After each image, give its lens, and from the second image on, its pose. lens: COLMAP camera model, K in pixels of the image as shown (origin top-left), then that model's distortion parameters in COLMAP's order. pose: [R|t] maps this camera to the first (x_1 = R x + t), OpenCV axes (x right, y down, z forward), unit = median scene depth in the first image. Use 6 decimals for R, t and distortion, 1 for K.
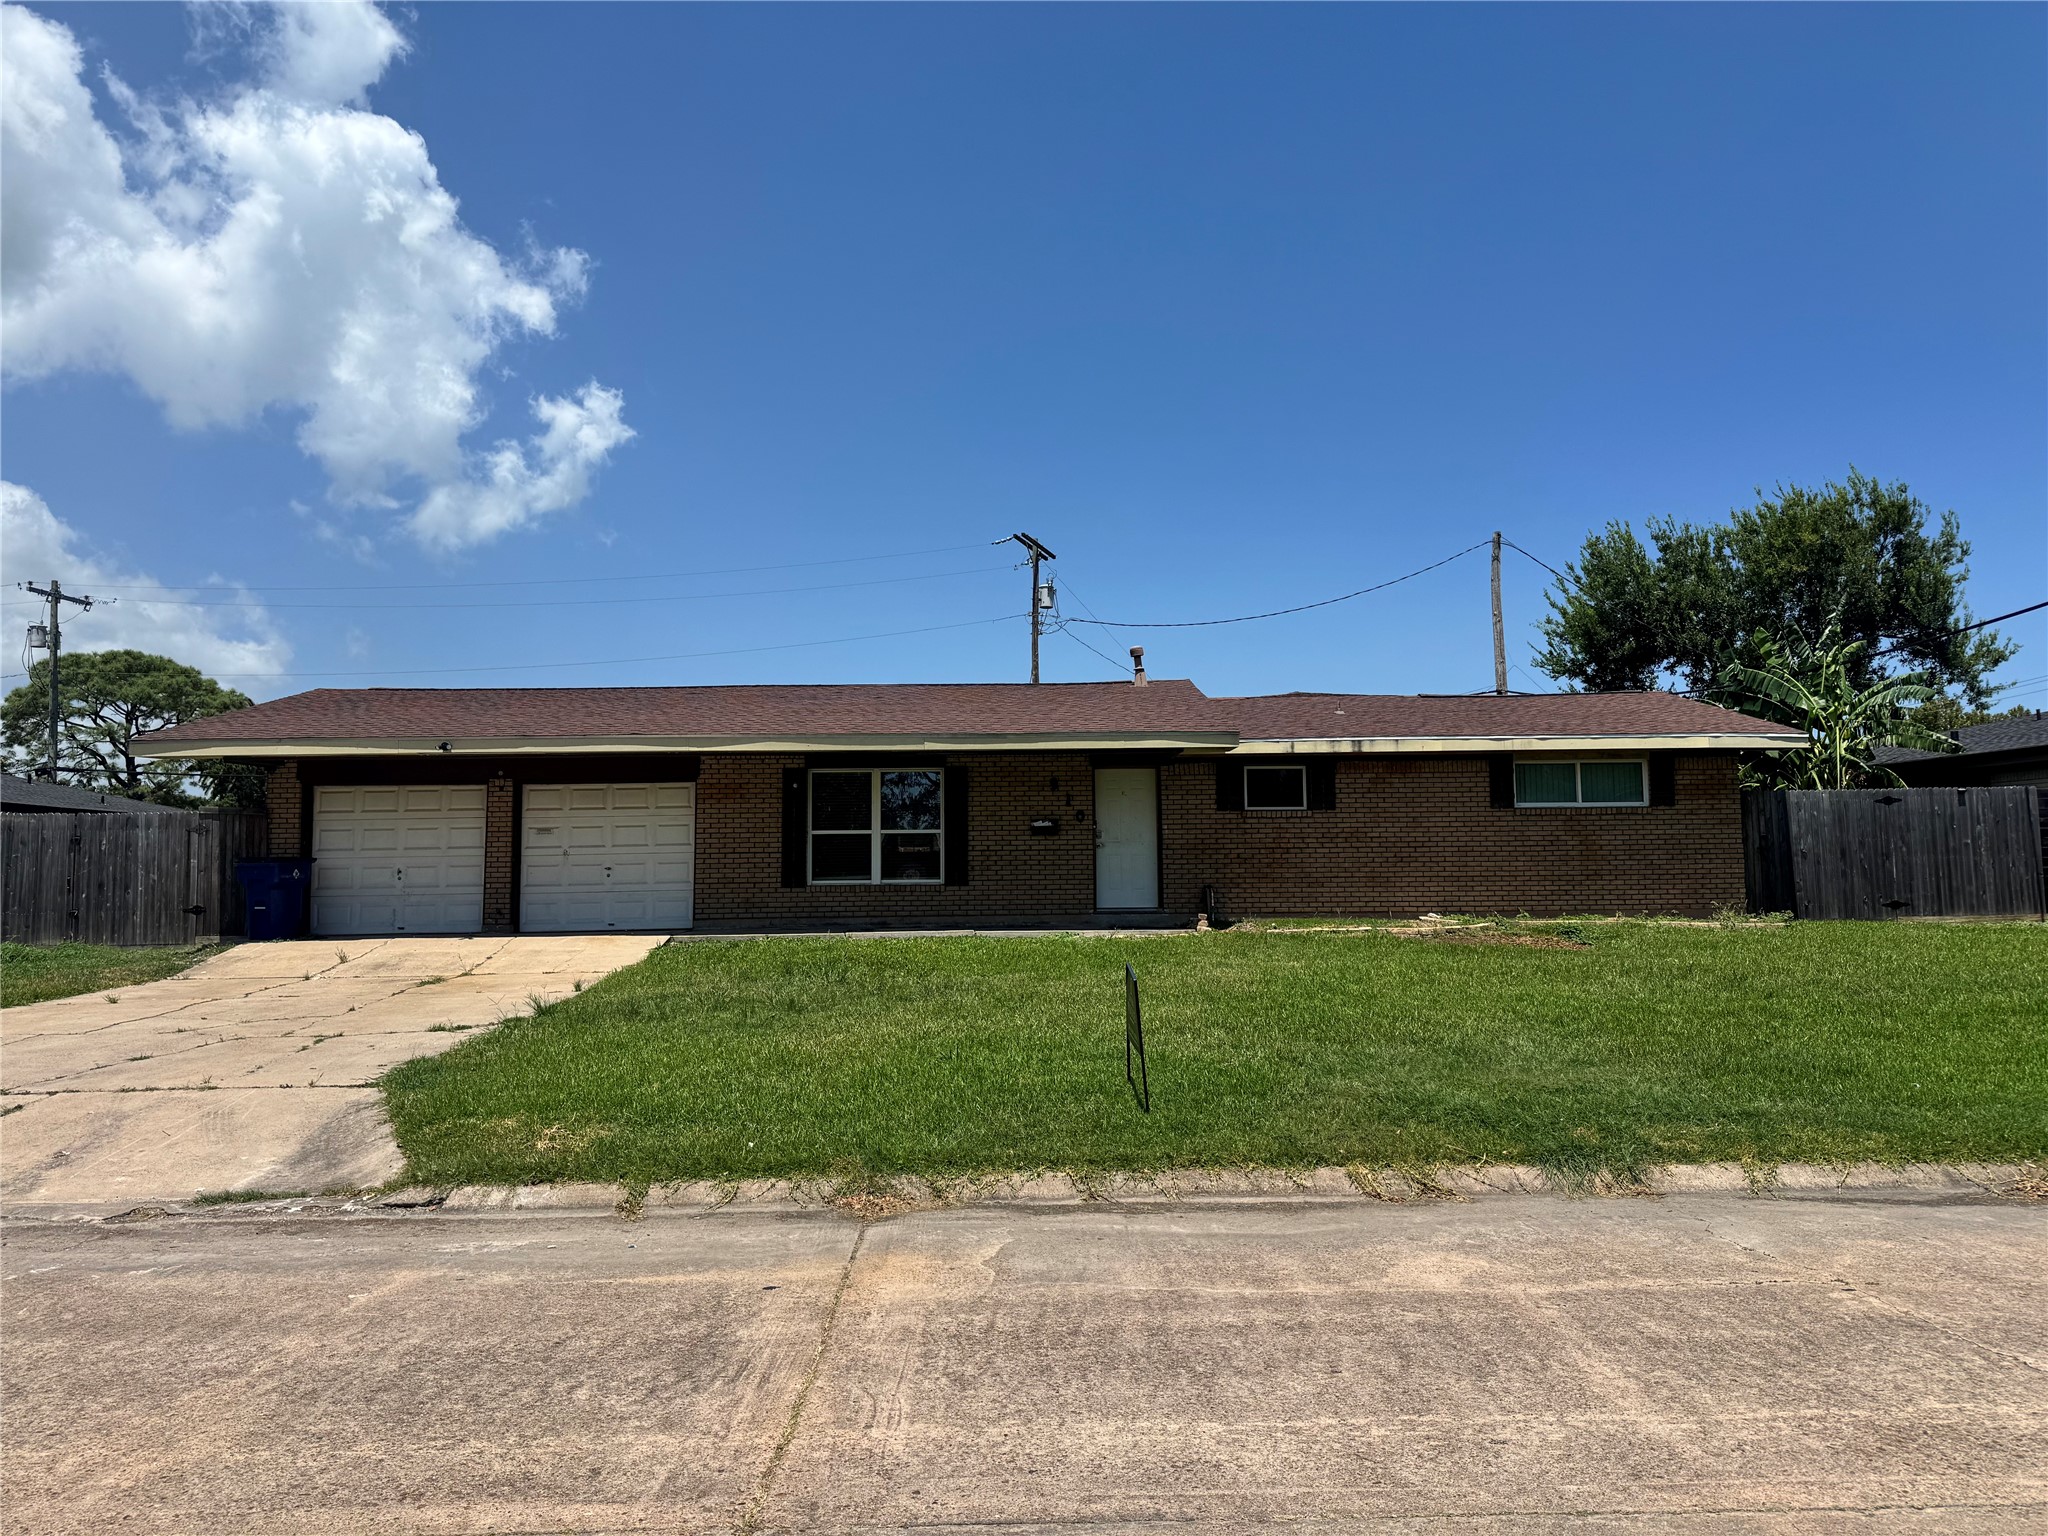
lens RADIAL K [[1433.0, 0, 1027.6], [0, 1433.0, 781.9], [0, 0, 1]] dist [0.023572, -0.026306]
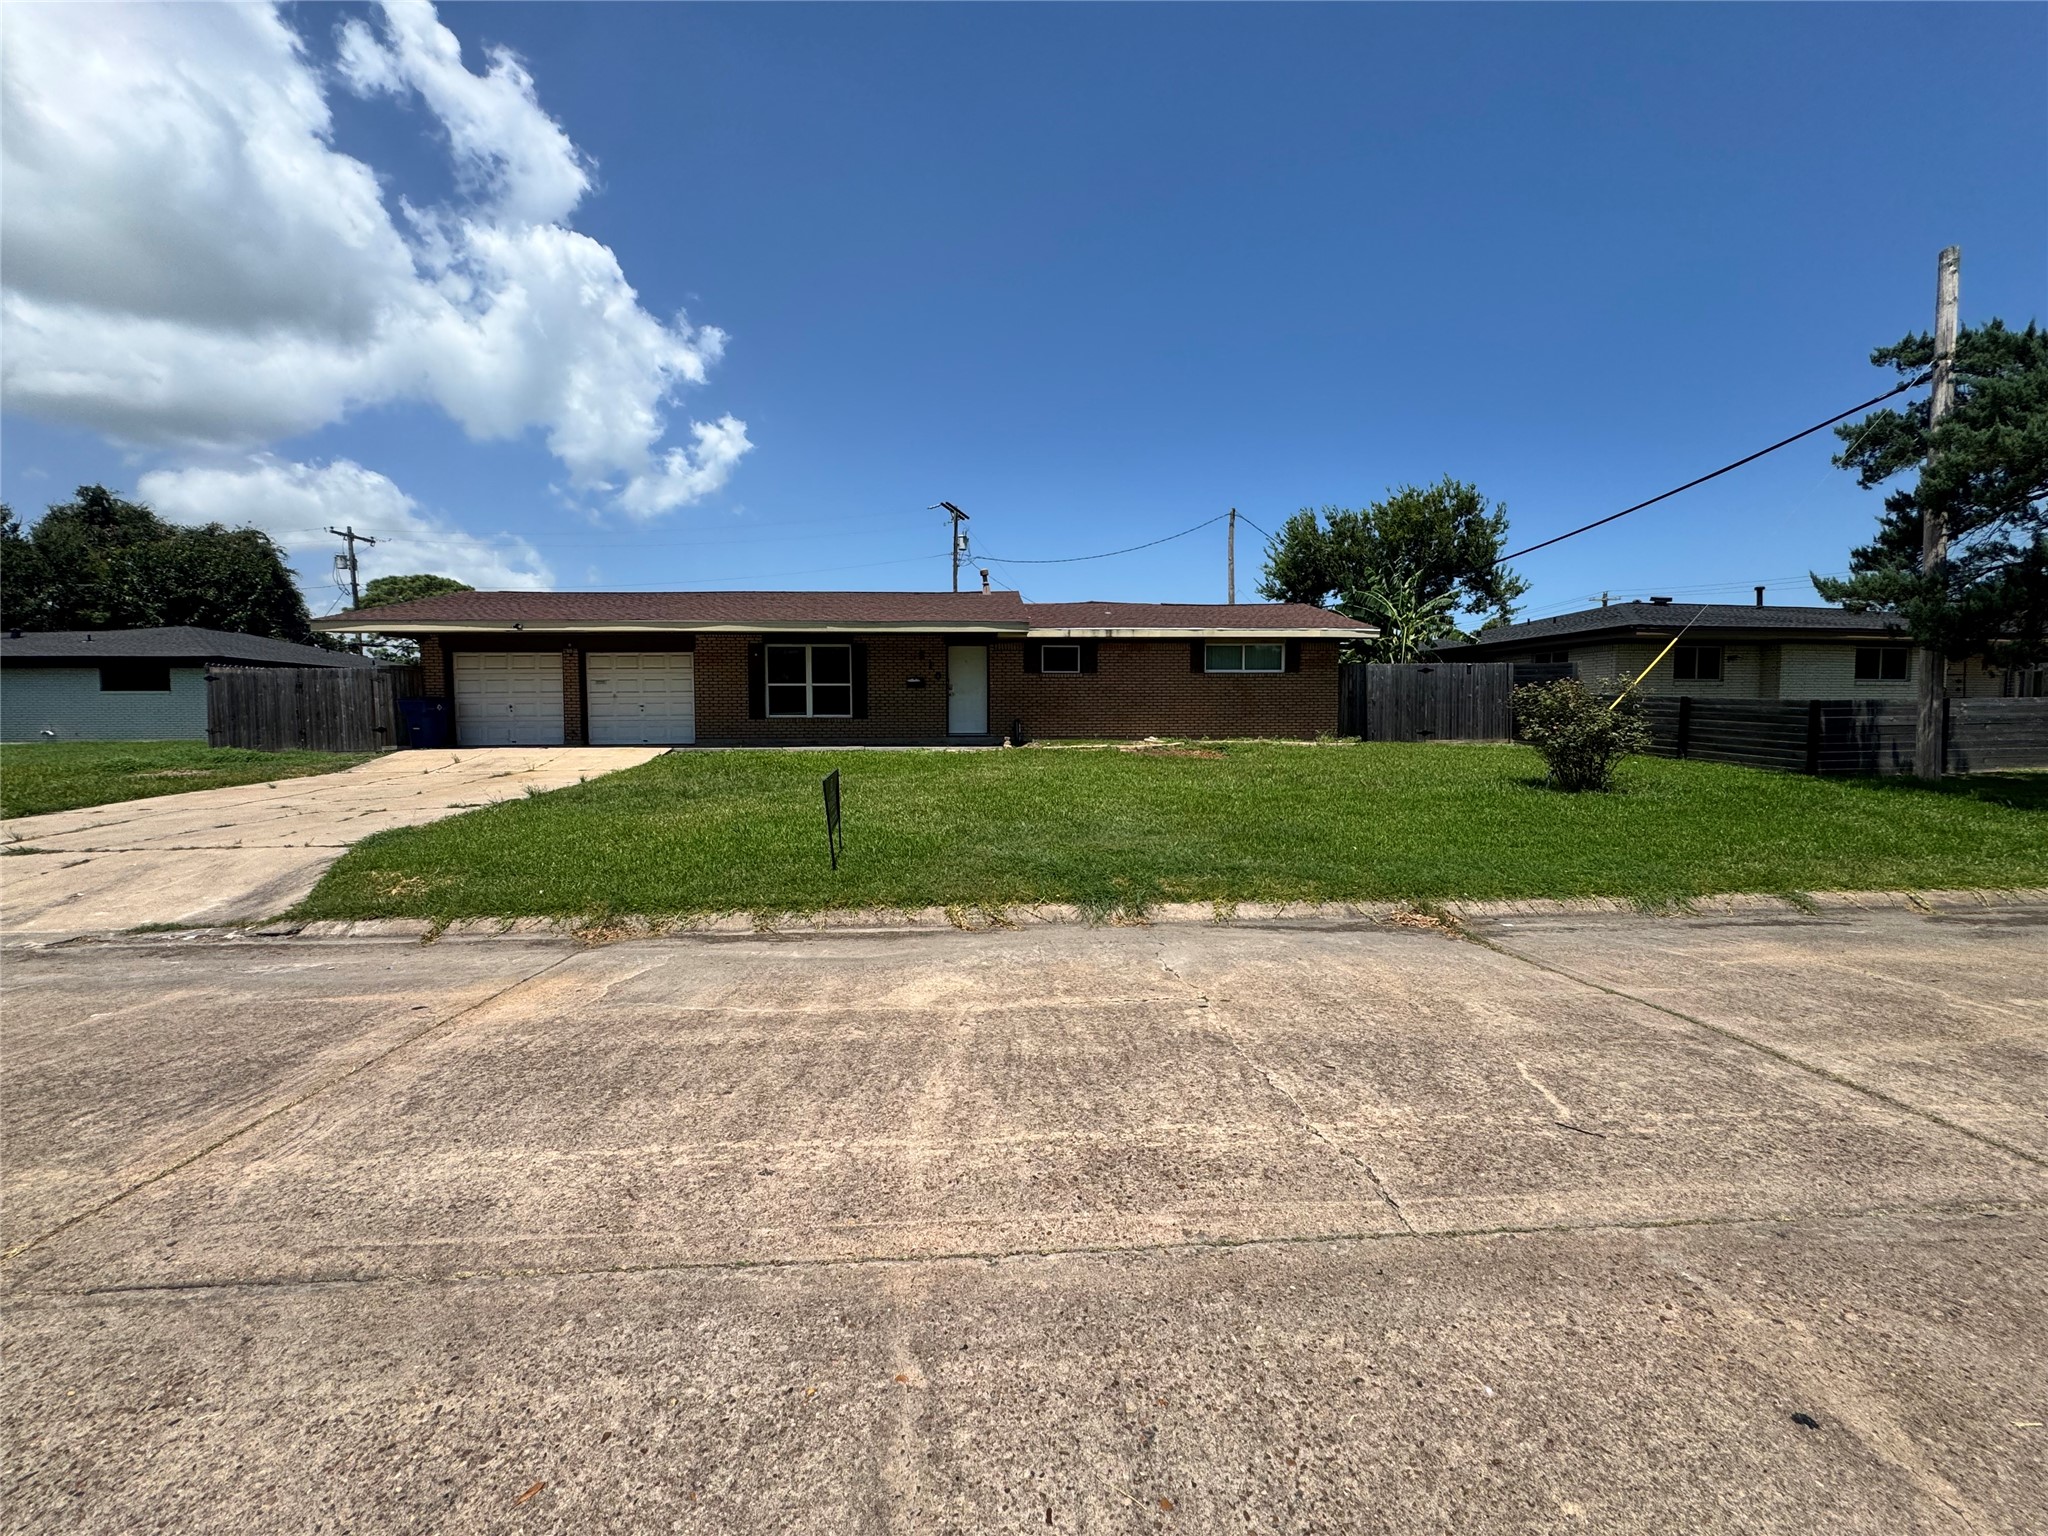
lens RADIAL K [[814.6, 0, 1024.8], [0, 814.6, 770.8], [0, 0, 1]] dist [-0.001736, 0.000030]
pose [[0.999175, 0.004305, 0.040372, 0.157419], [-0.009632, 0.991106, 0.132722, 0.012080], [-0.039441, -0.133002, 0.990331, 0.114384]]
